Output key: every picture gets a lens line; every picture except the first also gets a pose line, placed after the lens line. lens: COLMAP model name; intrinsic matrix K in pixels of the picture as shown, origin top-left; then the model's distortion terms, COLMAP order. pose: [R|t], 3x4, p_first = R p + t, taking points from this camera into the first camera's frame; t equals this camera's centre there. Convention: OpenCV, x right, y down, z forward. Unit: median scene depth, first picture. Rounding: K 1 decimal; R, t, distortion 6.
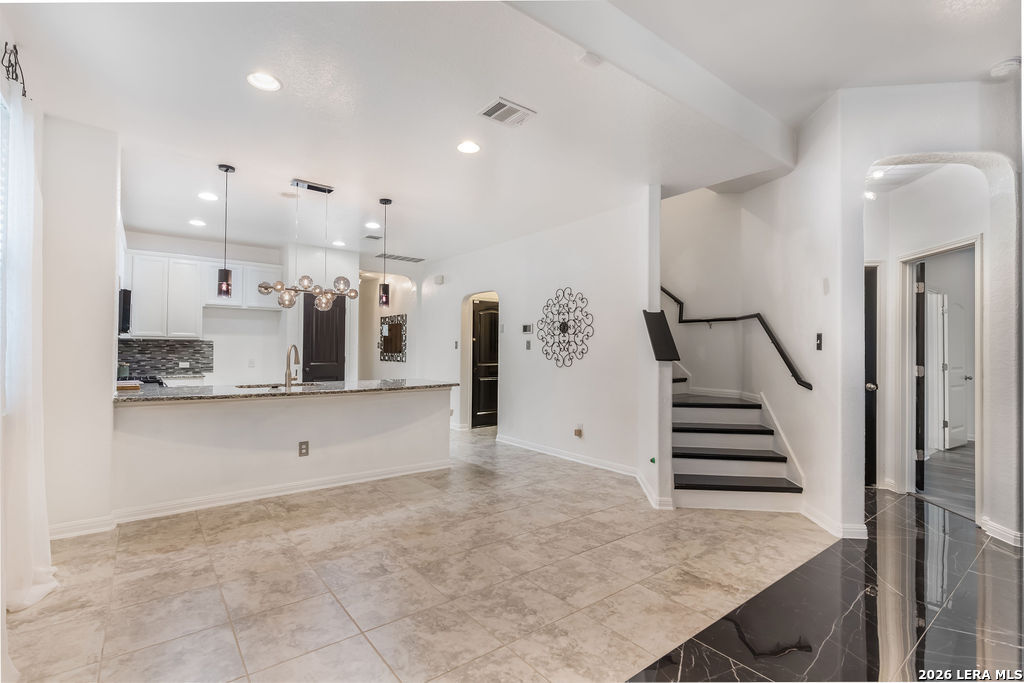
lens RADIAL K [[477.3, 0, 519.1], [0, 477.3, 340.5], [0, 0, 1]] dist [-0.000836, 0.000729]
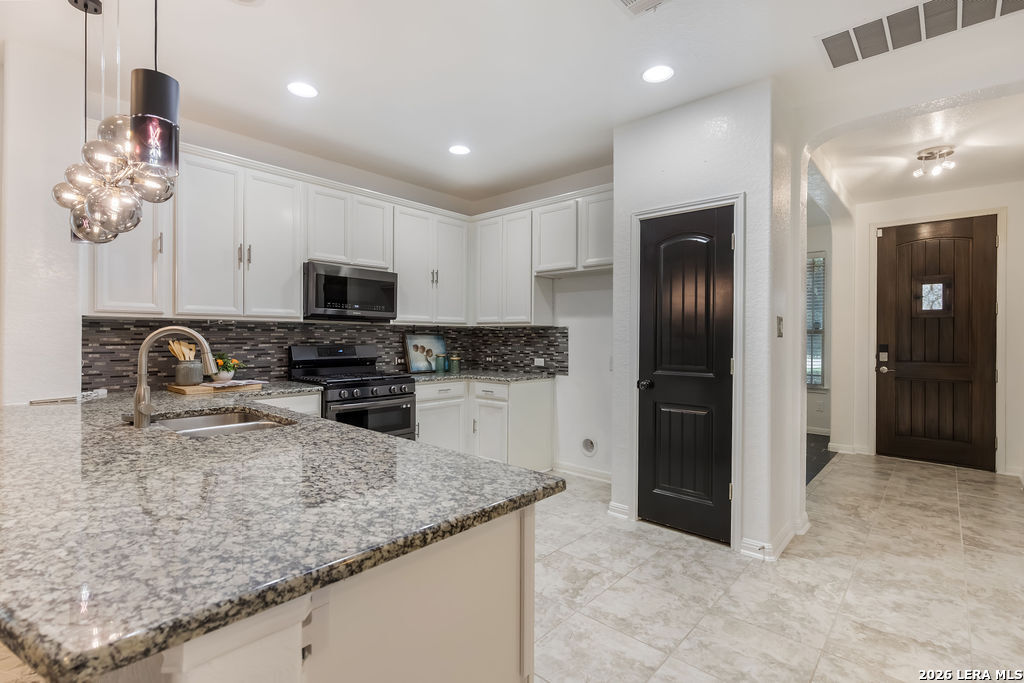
lens RADIAL K [[477.3, 0, 505.8], [0, 477.3, 336.2], [0, 0, 1]] dist [-0.000836, 0.000729]
pose [[0.155111, -0.005077, -0.987884, -0.010765], [0.012841, 0.999913, -0.003122, 0.021853], [0.987814, -0.012201, 0.155163, 1.278170]]
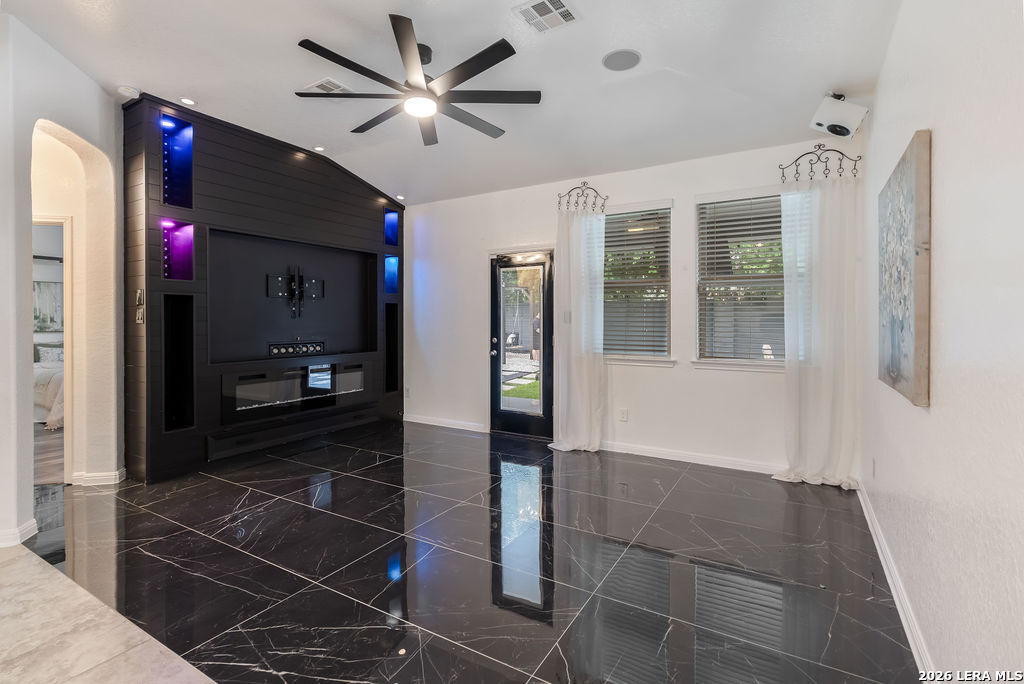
lens RADIAL K [[477.3, 0, 508.0], [0, 477.3, 320.6], [0, 0, 1]] dist [-0.000836, 0.000729]
pose [[-0.357668, -0.008371, 0.933811, -0.312390], [-0.020369, 0.999792, 0.001161, -0.005401], [-0.933627, -0.018606, -0.357764, 0.351300]]
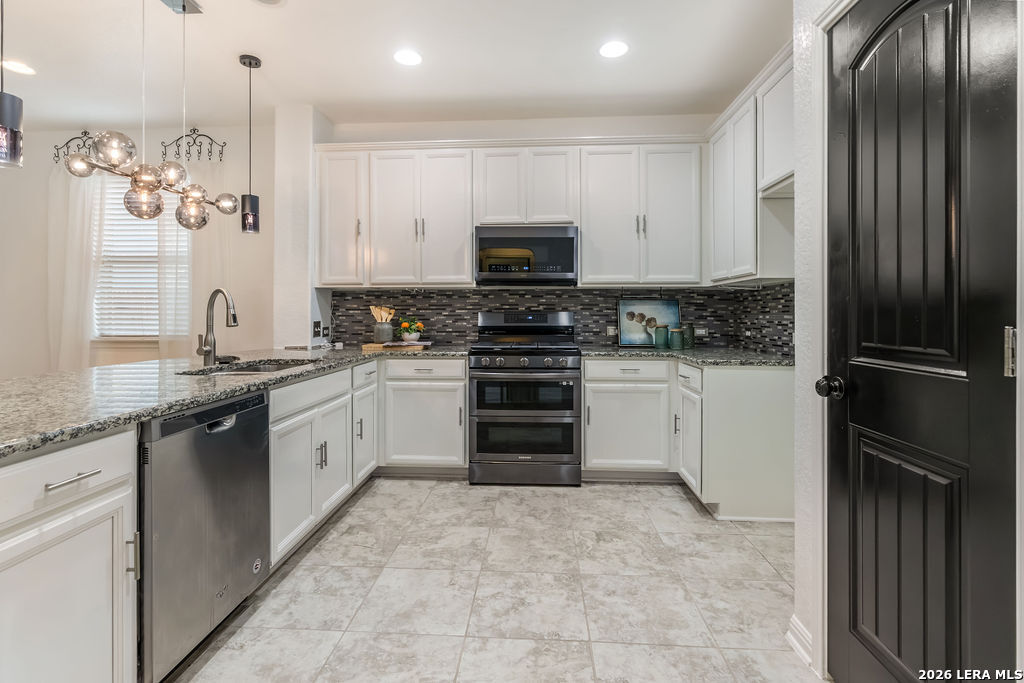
lens RADIAL K [[477.3, 0, 514.6], [0, 477.3, 311.5], [0, 0, 1]] dist [-0.000836, 0.000729]
pose [[-0.673251, -0.009349, -0.739355, -0.318351], [0.009623, 0.999725, -0.021404, 0.050856], [0.739351, -0.021525, -0.672976, 1.674858]]
